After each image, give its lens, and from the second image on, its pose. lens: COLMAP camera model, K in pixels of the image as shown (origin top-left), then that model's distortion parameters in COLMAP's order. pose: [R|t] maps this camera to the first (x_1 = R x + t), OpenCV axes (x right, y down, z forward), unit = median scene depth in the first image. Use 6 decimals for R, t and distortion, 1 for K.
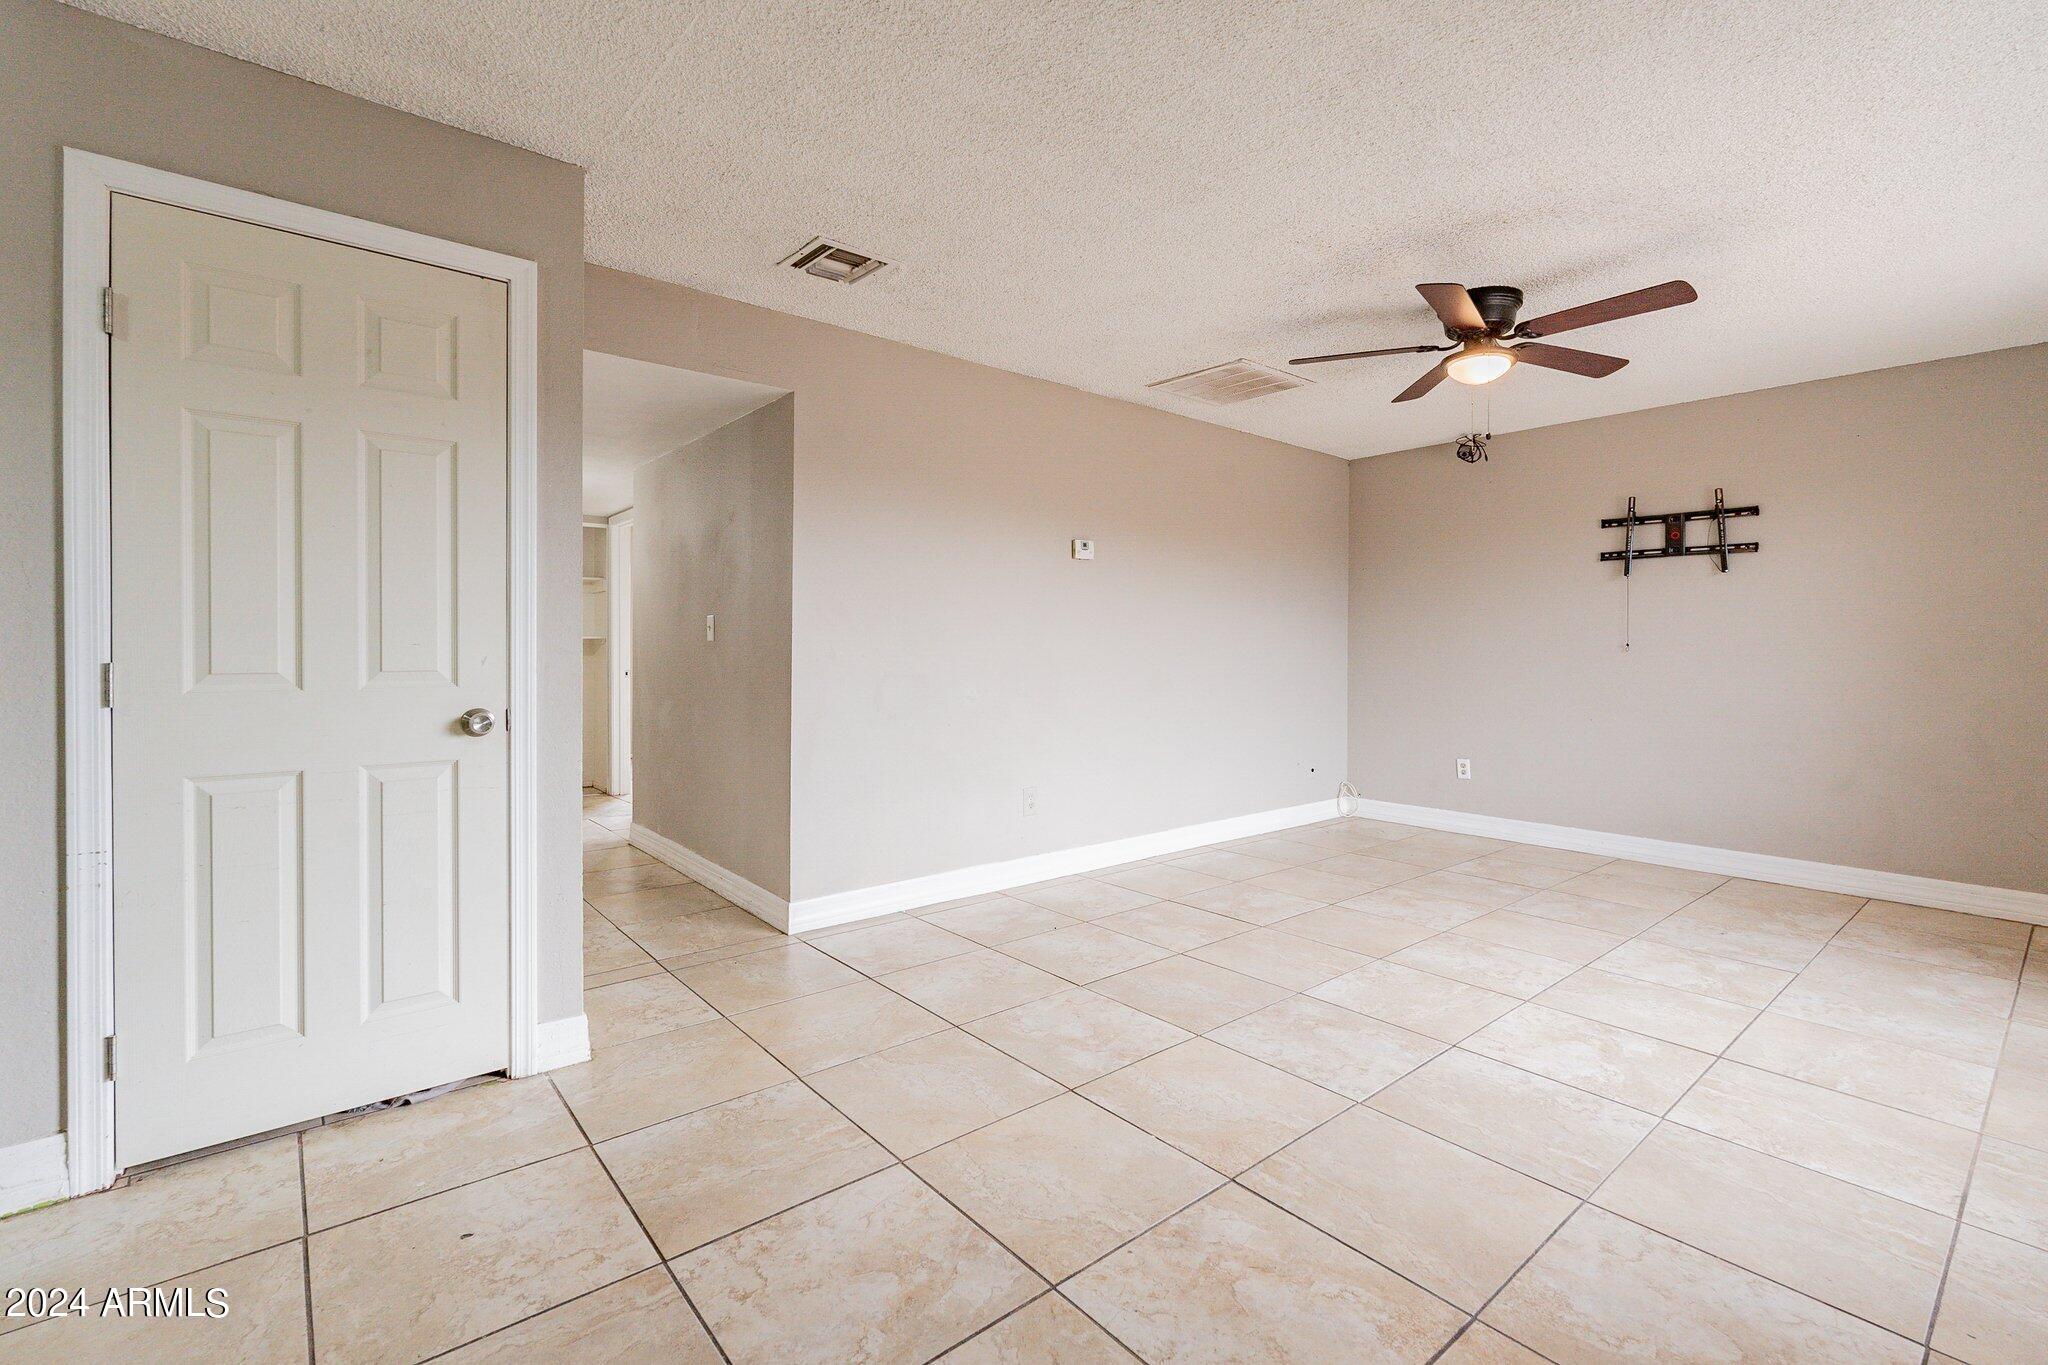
lens RADIAL K [[902.8, 0, 1031.1], [0, 902.8, 685.5], [0, 0, 1]] dist [-0.001772, 0.000098]
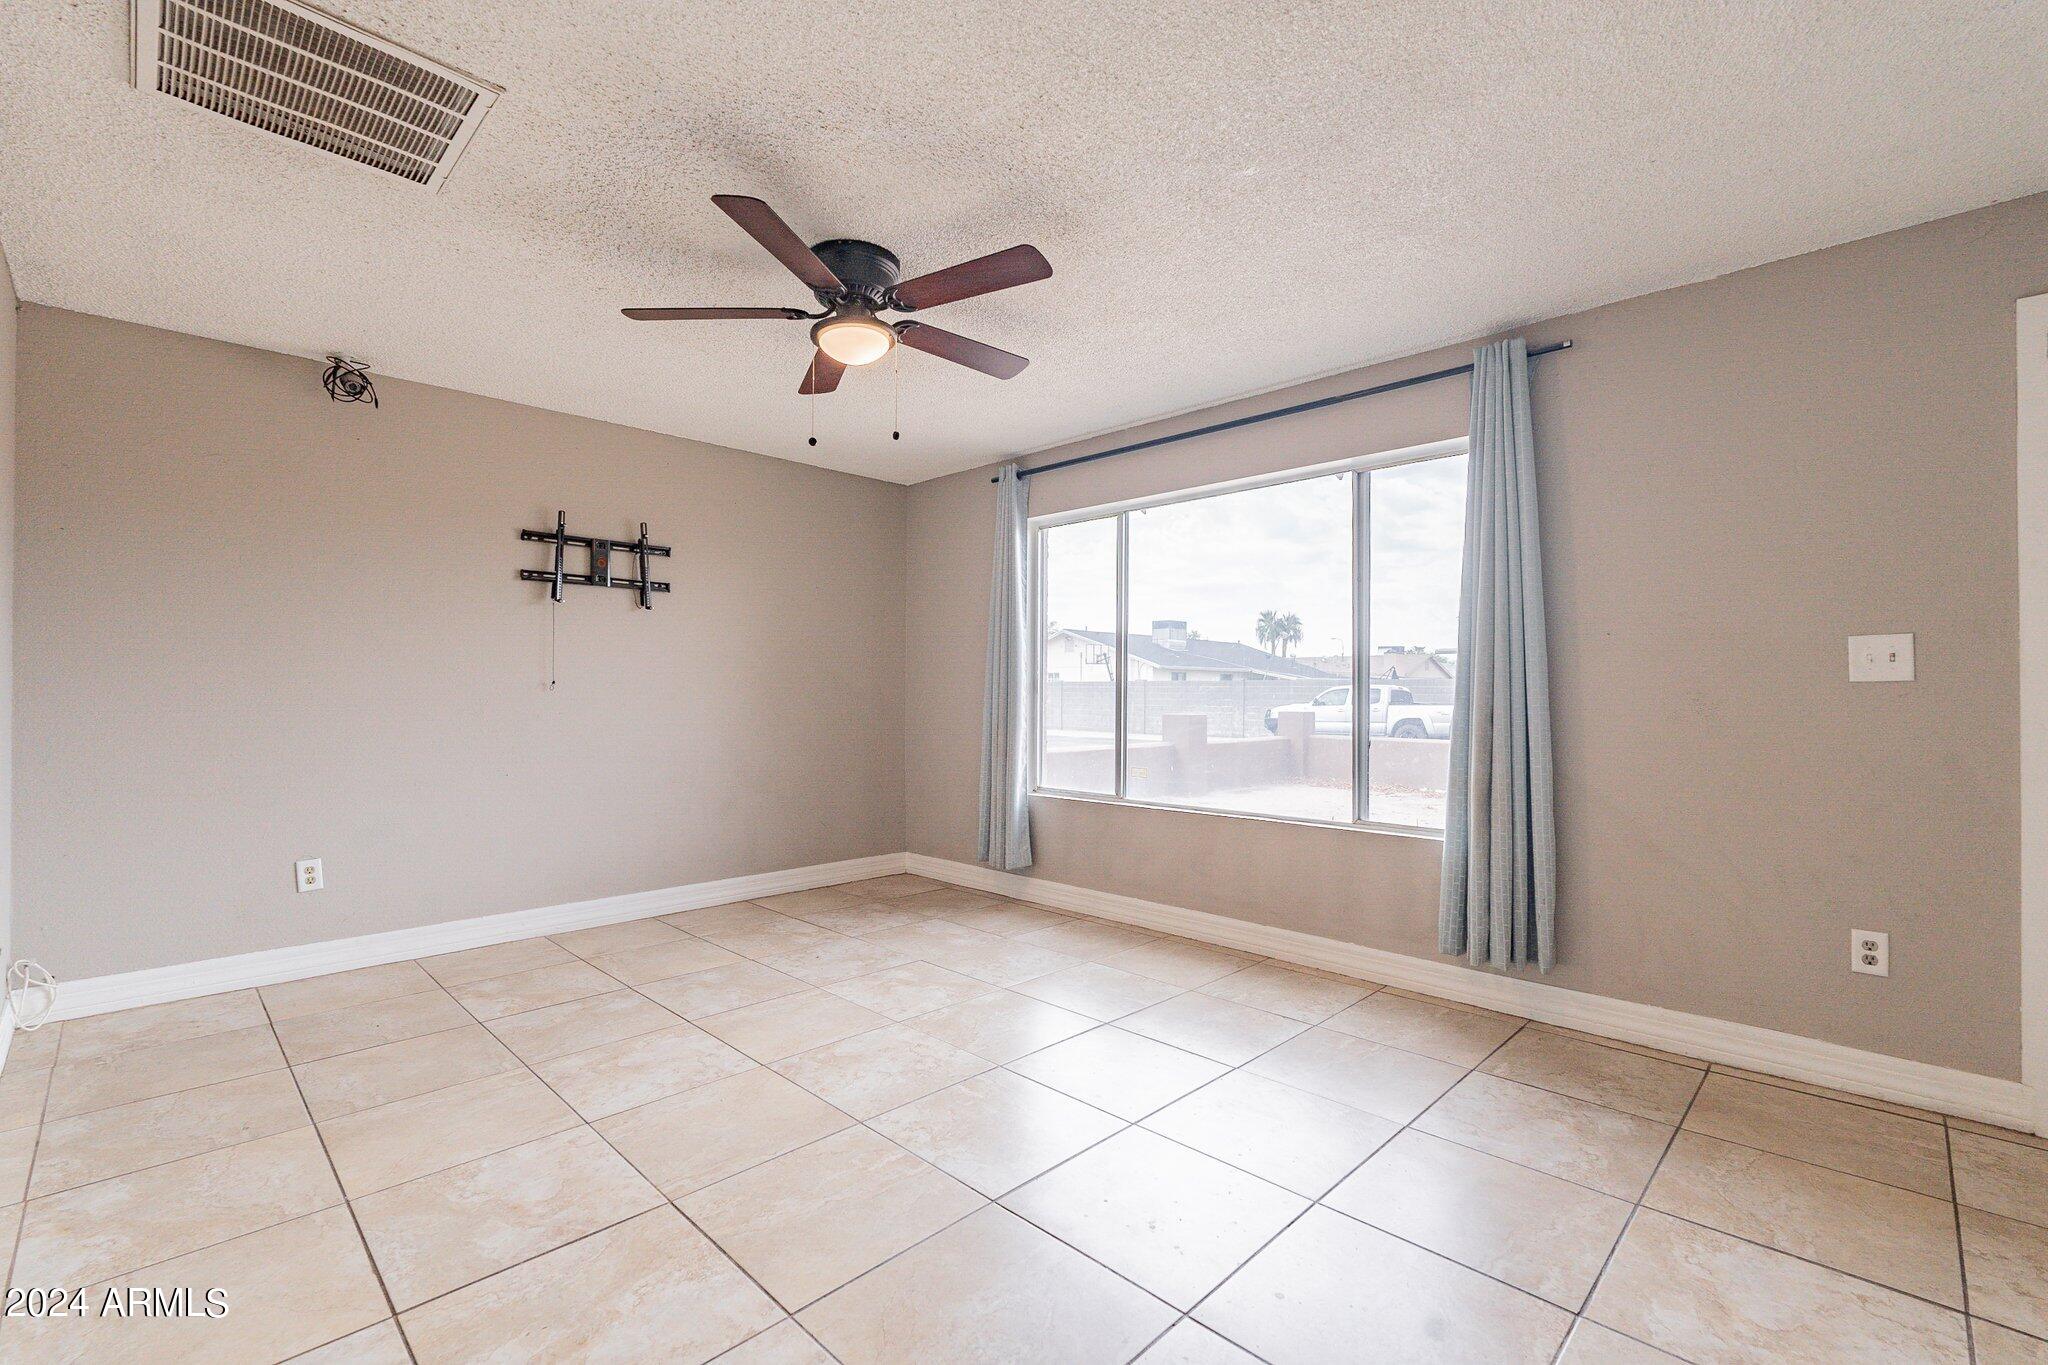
lens RADIAL K [[902.8, 0, 1031.1], [0, 902.8, 685.5], [0, 0, 1]] dist [-0.001772, 0.000098]
pose [[-0.092721, 0.002536, 0.995689, -0.329188], [0.038965, 0.999240, 0.001083, -0.036178], [-0.994929, 0.038897, -0.092749, 0.898766]]
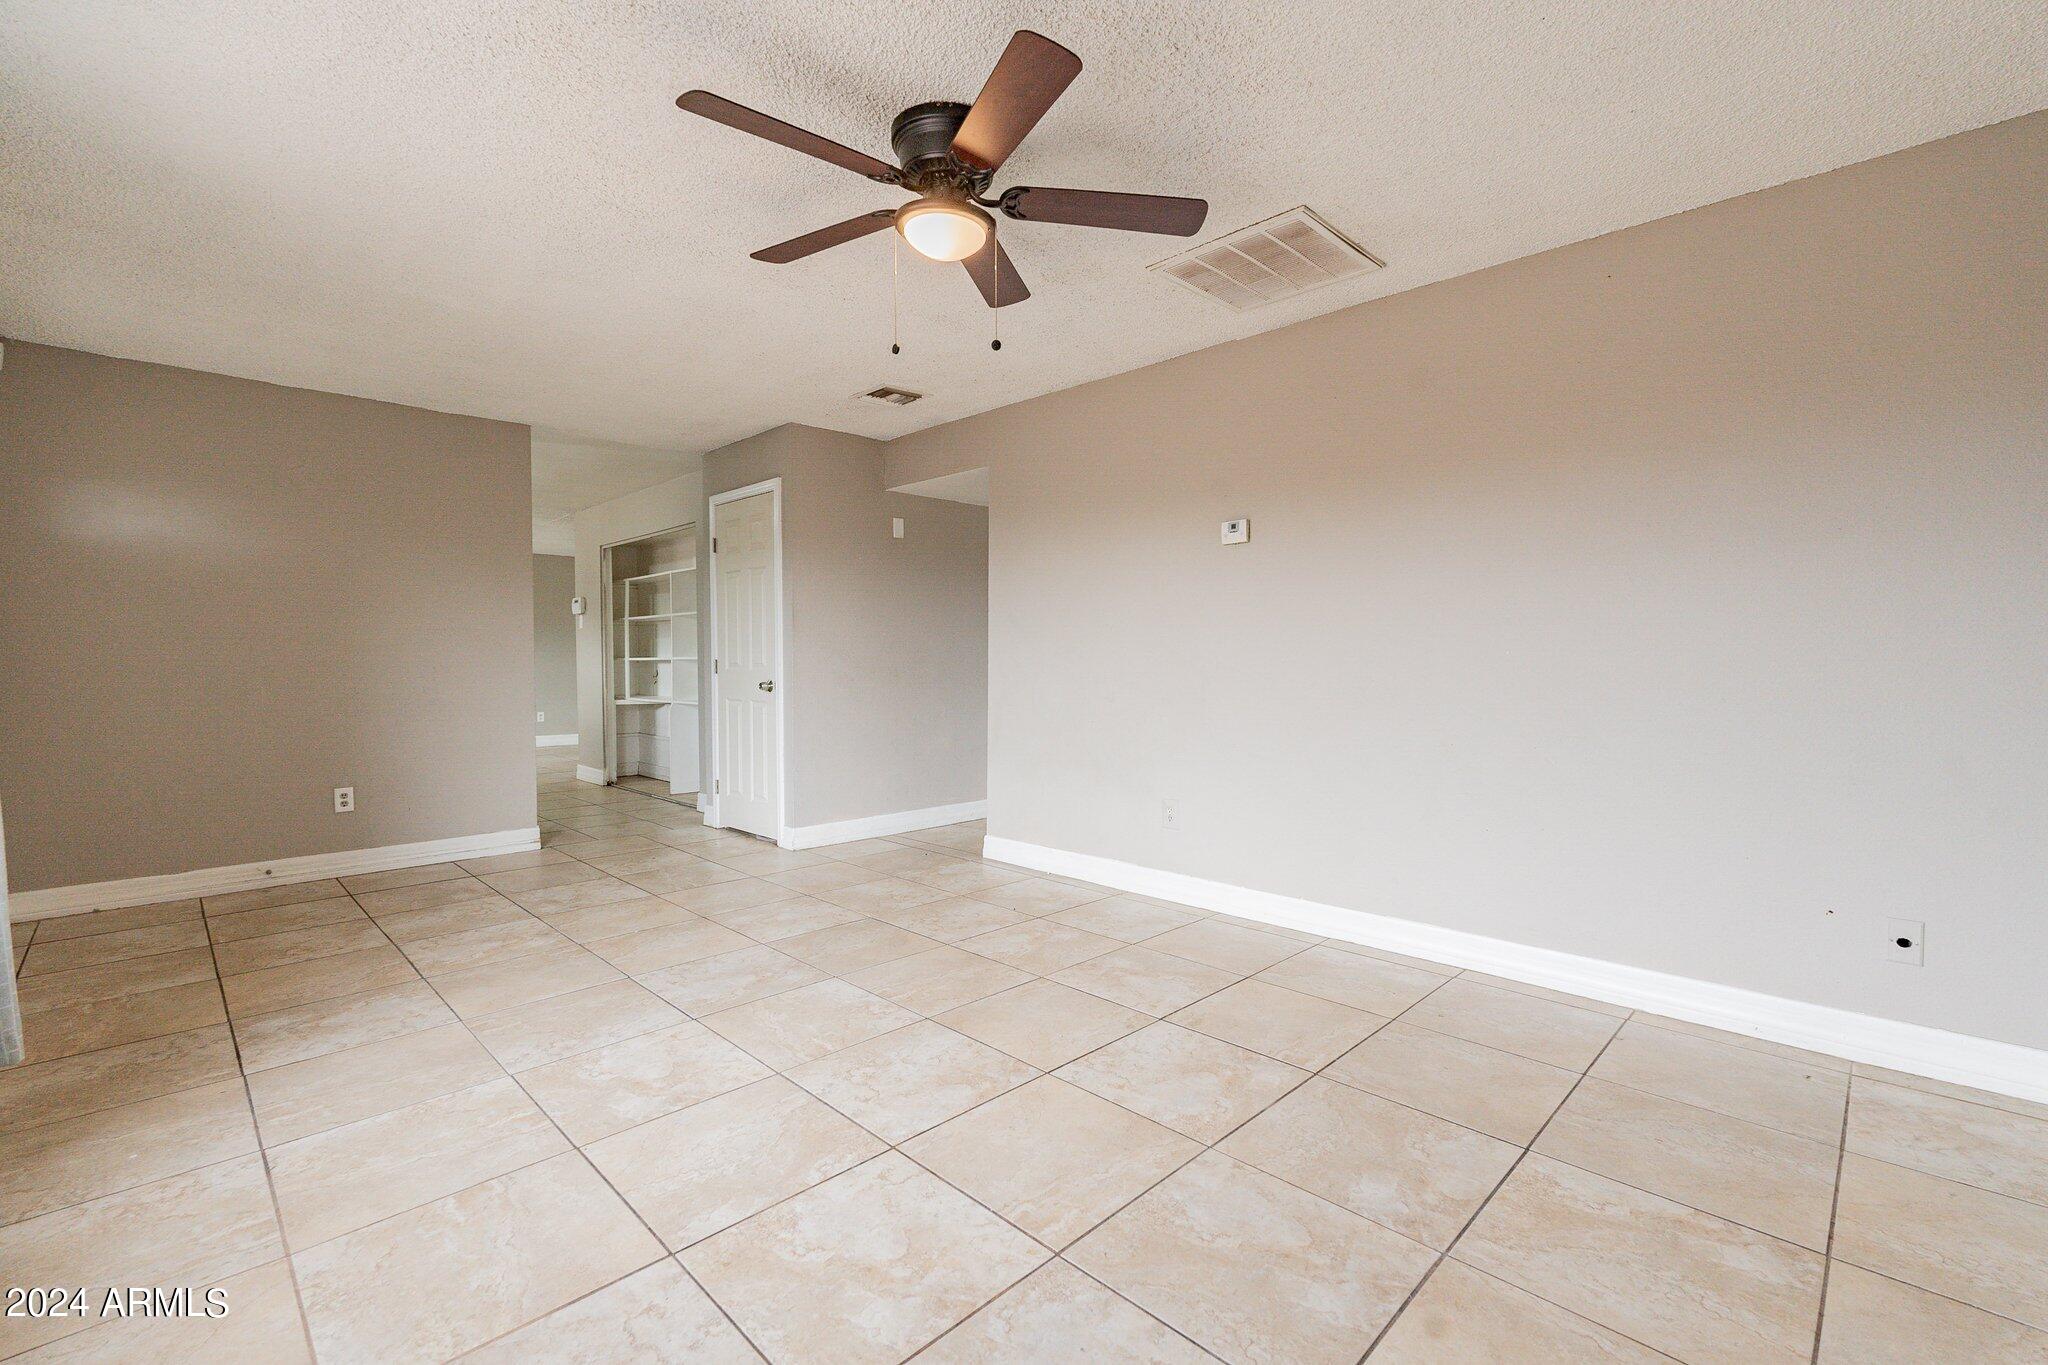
lens RADIAL K [[903.8, 0, 1015.4], [0, 903.8, 707.0], [0, 0, 1]] dist [-0.002500, -0.000401]
pose [[0.069397, 0.047905, -0.996438, 1.178424], [-0.040500, 0.998158, 0.045167, -0.022735], [0.996767, 0.037221, 0.071209, 0.988786]]
